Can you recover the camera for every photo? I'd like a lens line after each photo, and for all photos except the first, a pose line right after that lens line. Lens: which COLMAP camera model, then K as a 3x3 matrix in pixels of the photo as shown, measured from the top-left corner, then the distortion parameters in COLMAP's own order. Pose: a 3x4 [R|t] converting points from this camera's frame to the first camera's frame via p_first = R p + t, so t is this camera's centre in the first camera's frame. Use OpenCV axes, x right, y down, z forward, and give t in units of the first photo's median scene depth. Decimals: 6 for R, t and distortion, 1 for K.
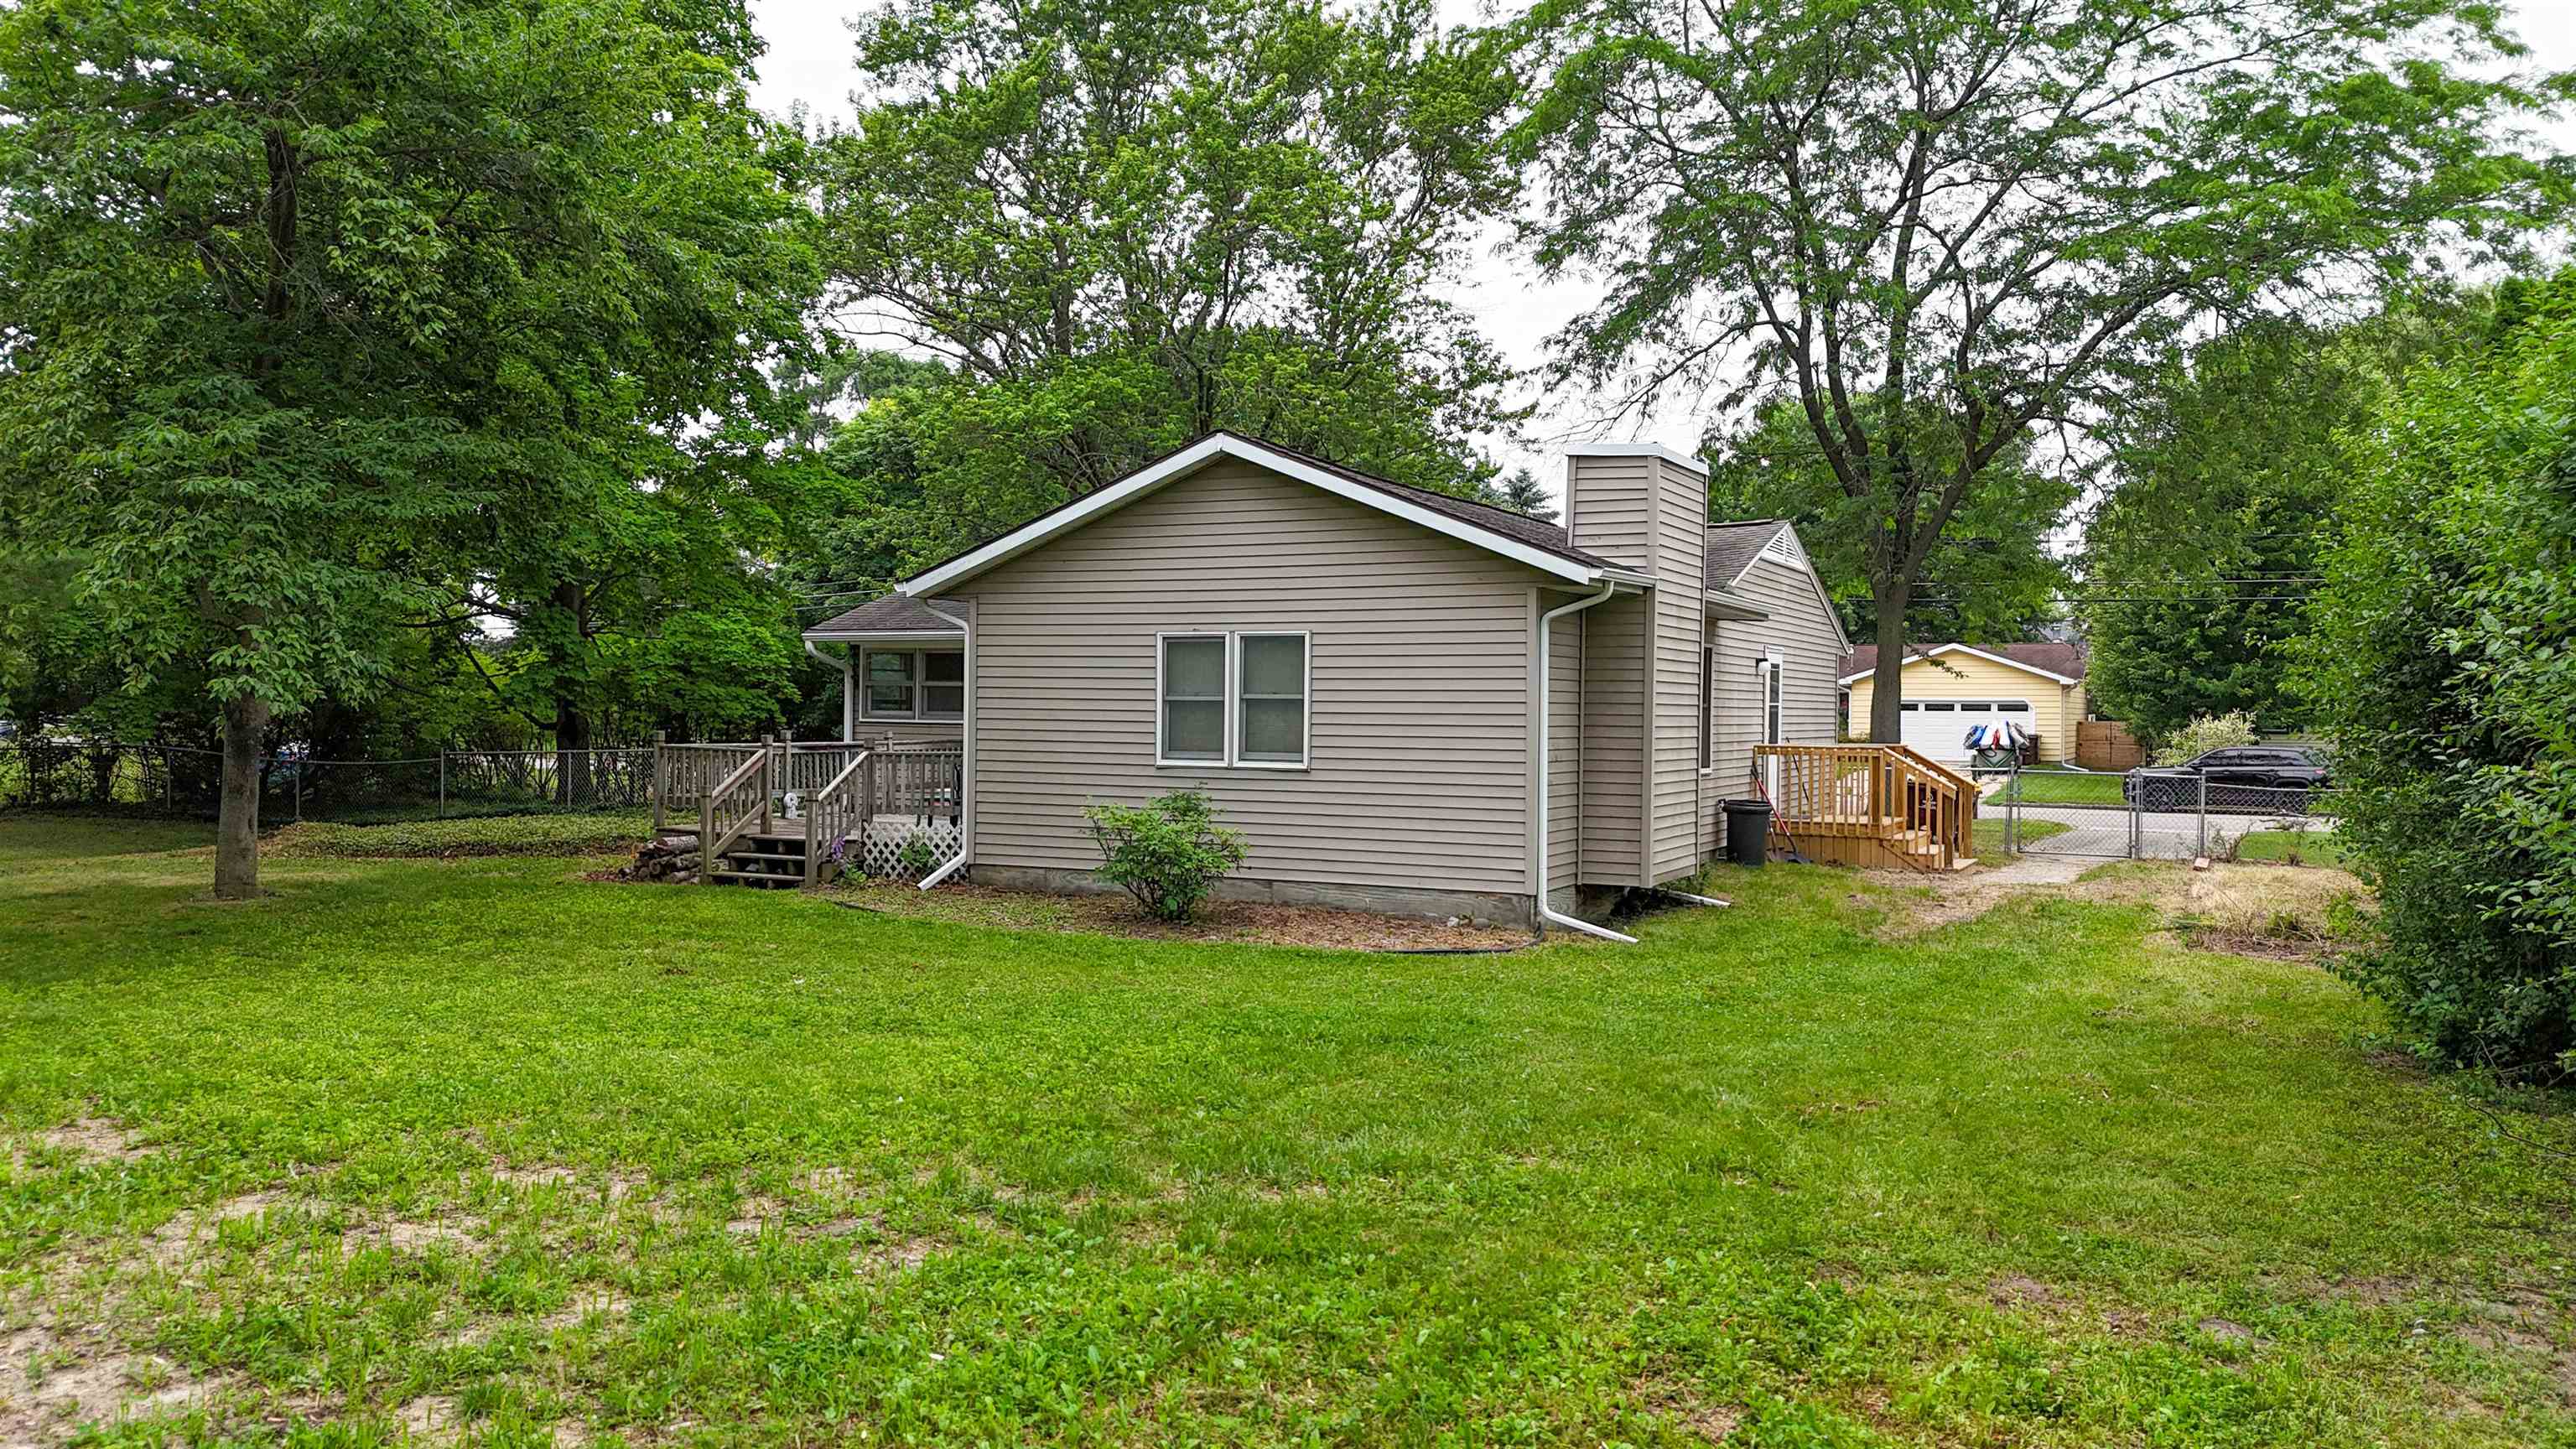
lens RADIAL K [[1869.9, 0, 1296.2], [0, 1869.9, 739.8], [0, 0, 1]] dist [0.100482, -0.000967]
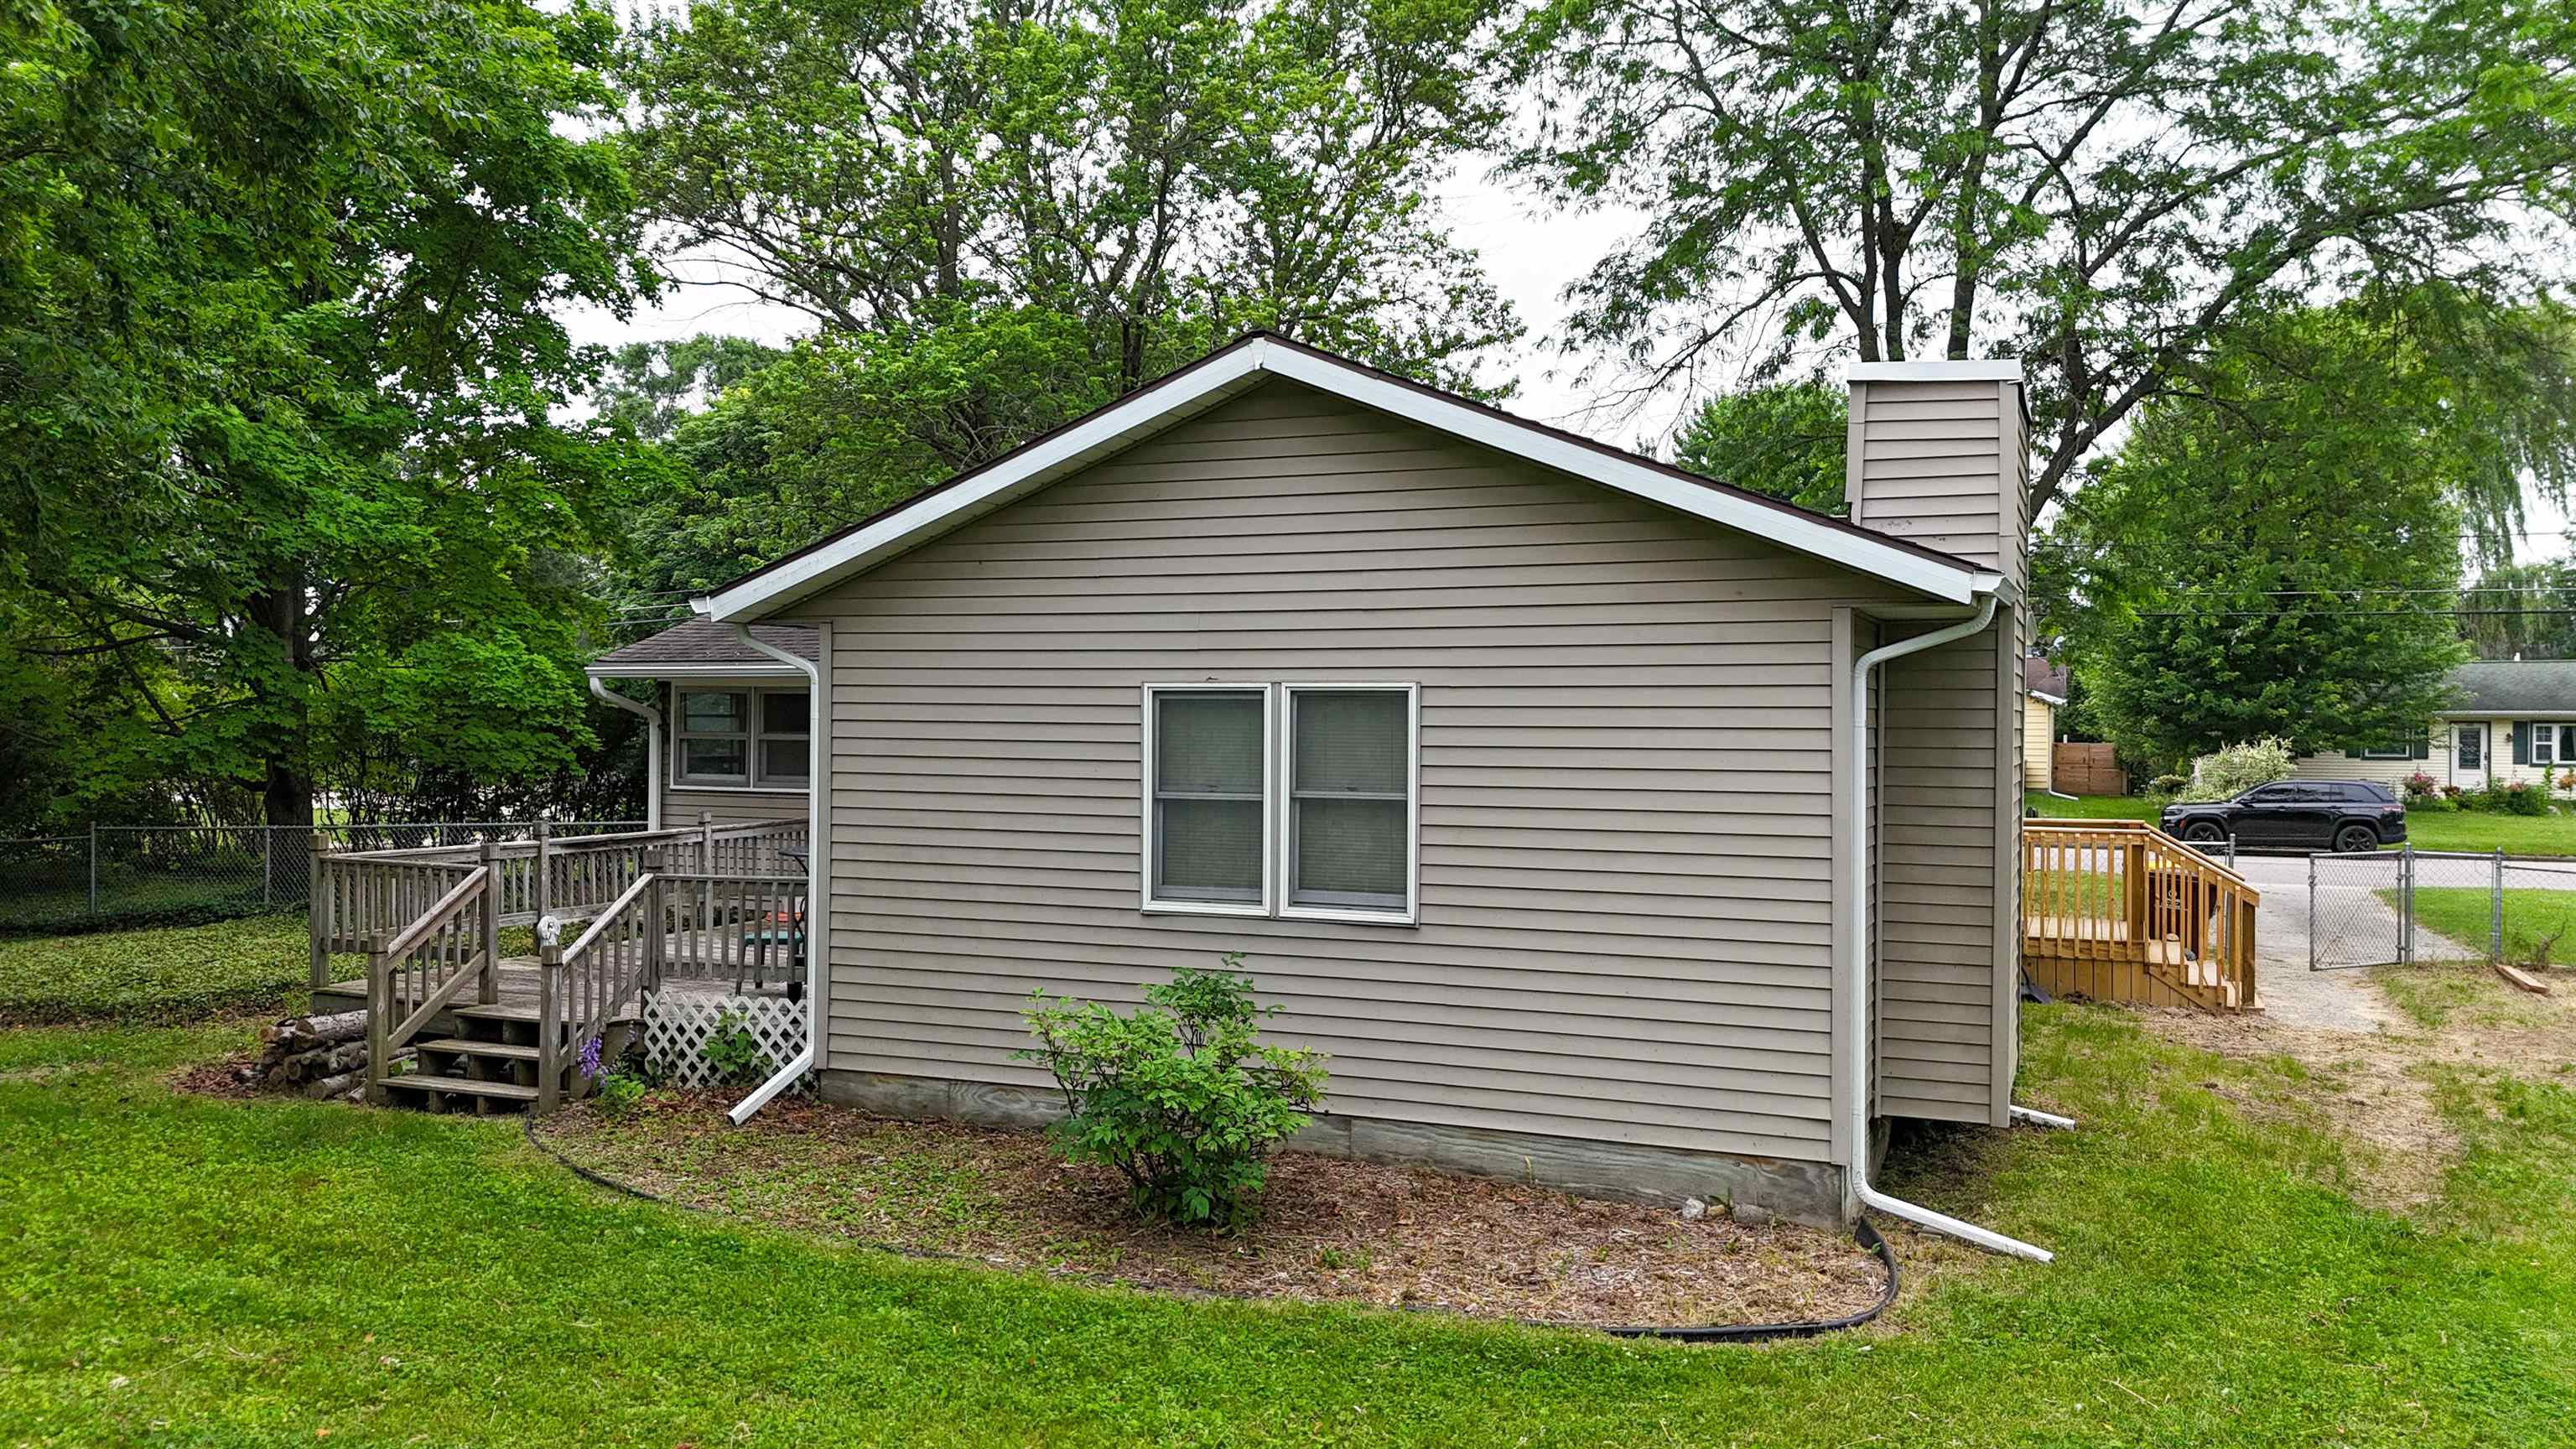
lens RADIAL K [[1891.2, 0, 1278.8], [0, 1891.2, 720.9], [0, 0, 1]] dist [0.064386, -0.005473]
pose [[0.998412, -0.003367, 0.056234, -0.043178], [0.004195, 0.999884, -0.014619, -0.024211], [-0.056178, 0.014832, 0.998311, 0.269153]]
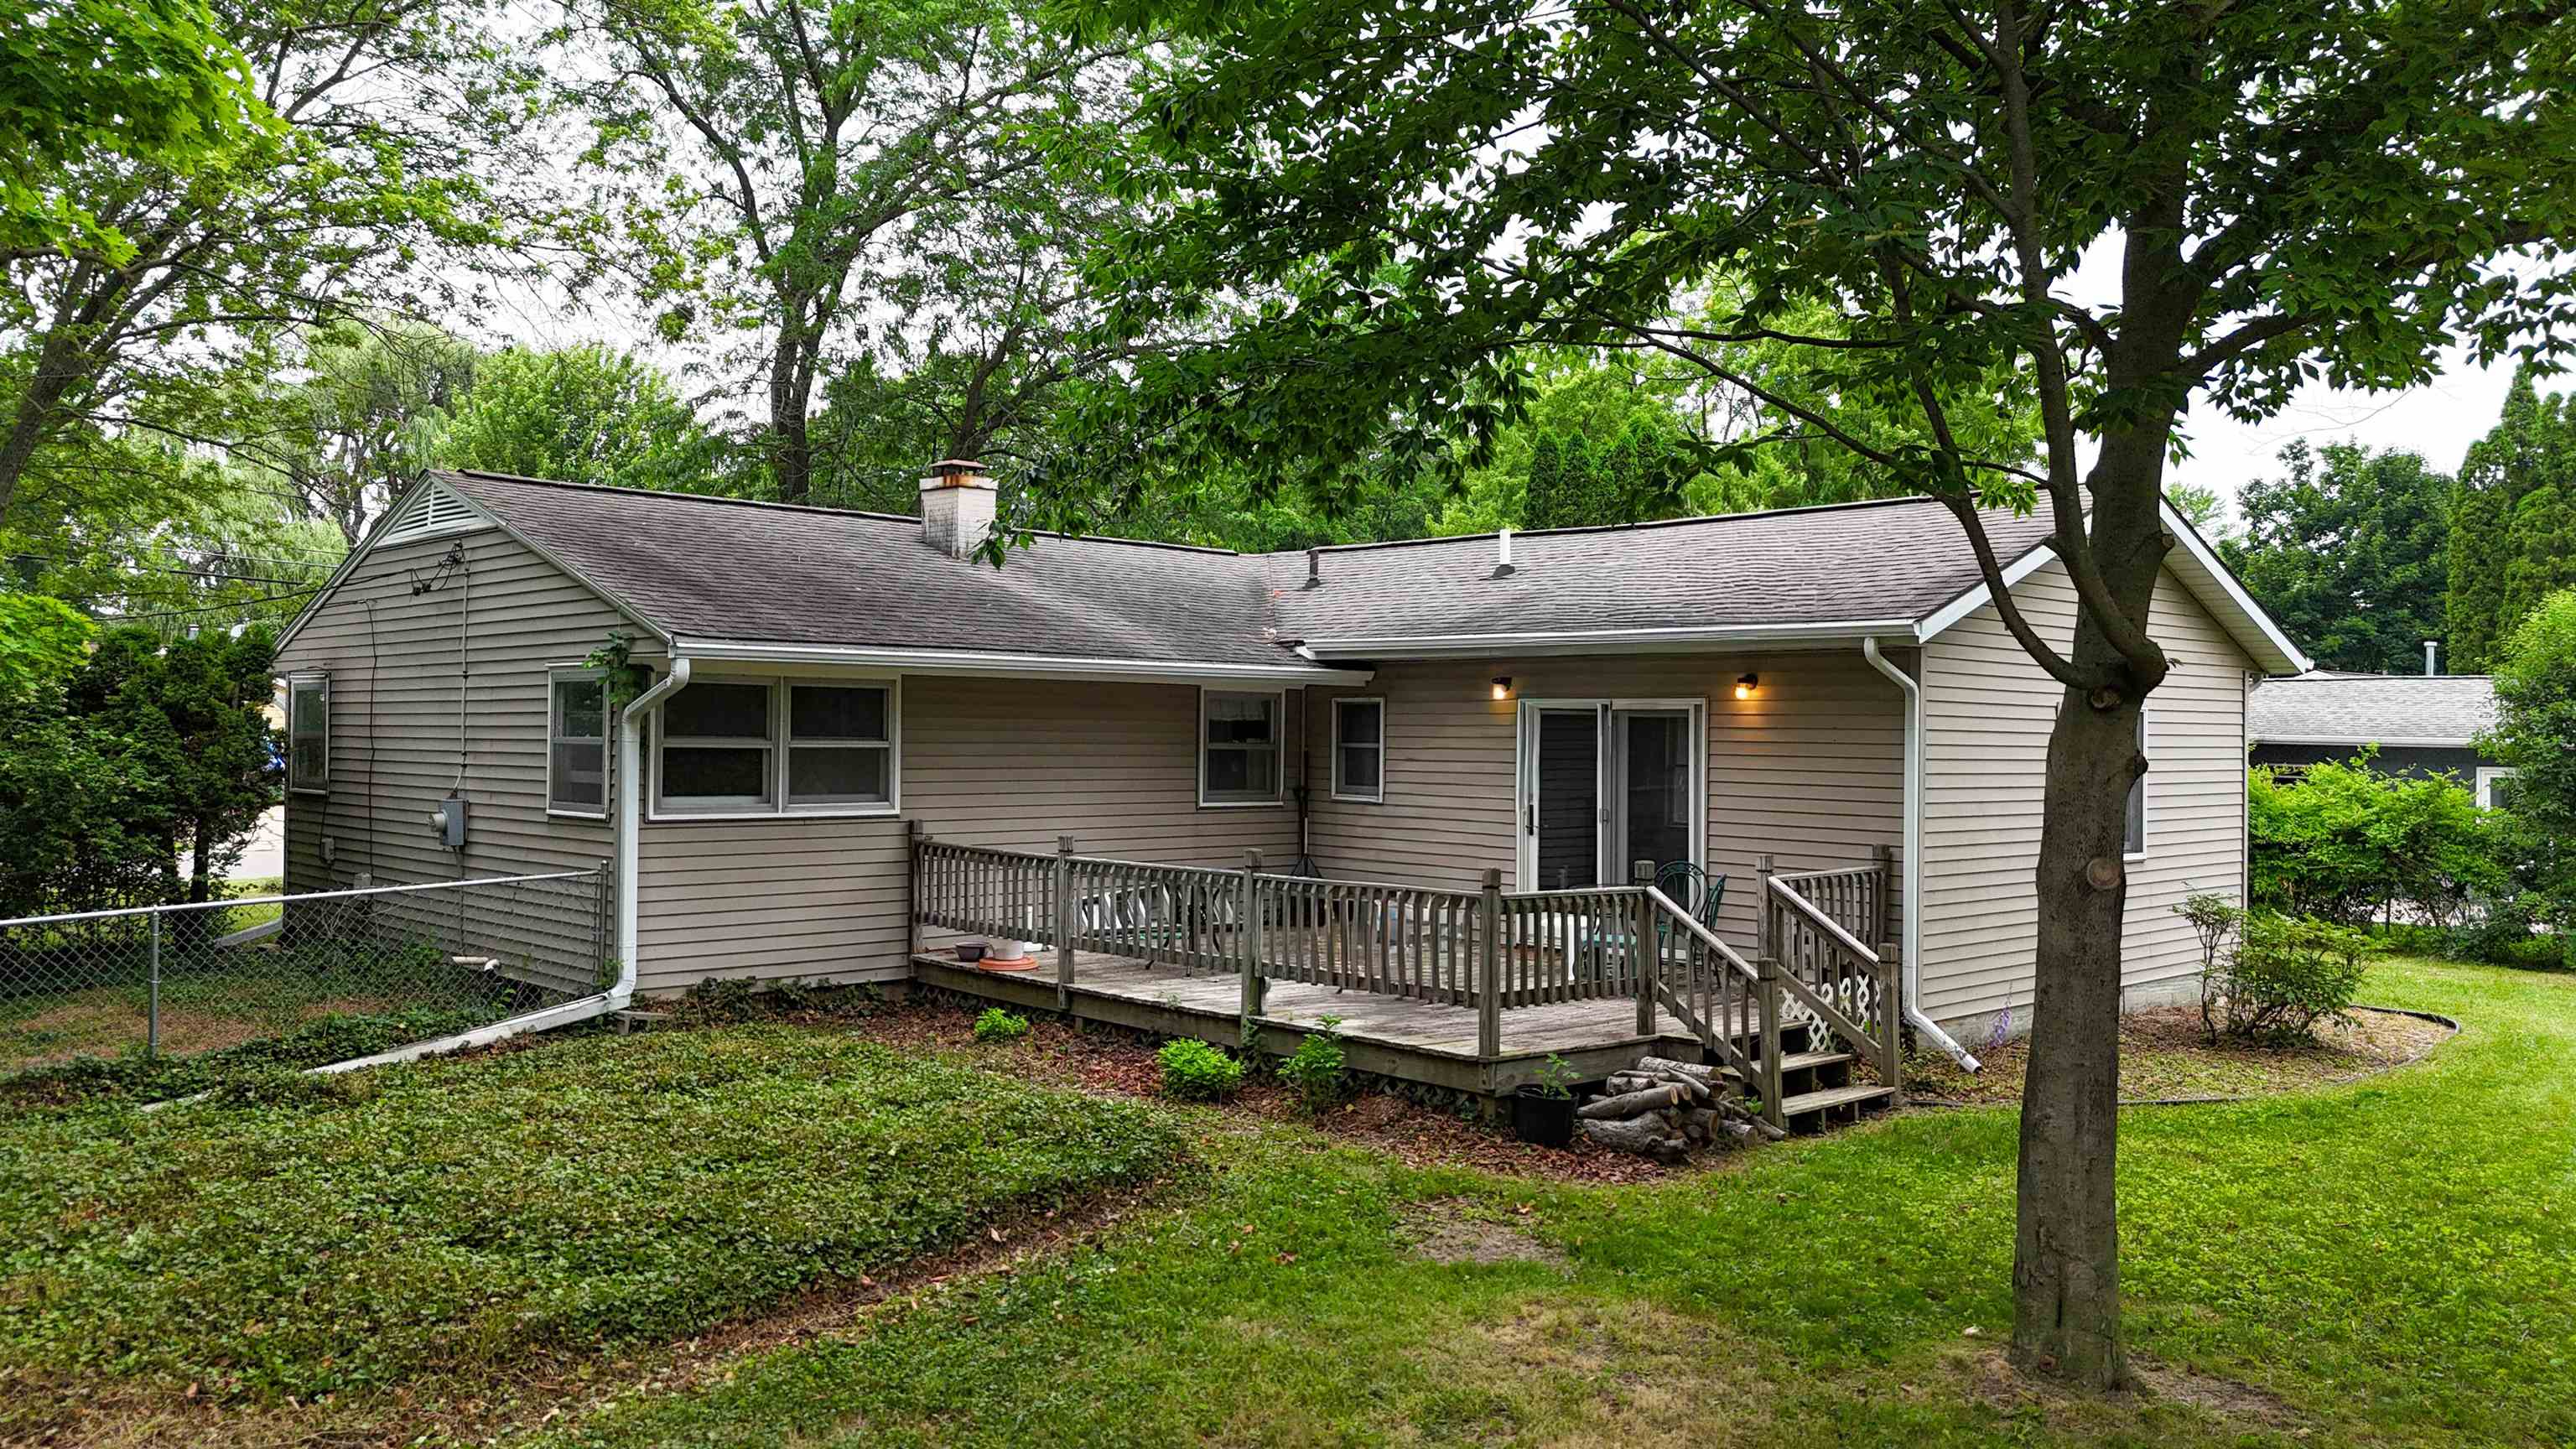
lens RADIAL K [[1891.2, 0, 1278.8], [0, 1891.2, 720.9], [0, 0, 1]] dist [0.064386, -0.005473]
pose [[0.356066, 0.000145, 0.934461, -0.647804], [0.009730, 0.999945, -0.003862, -0.032929], [-0.934410, 0.010468, 0.356045, 0.672892]]
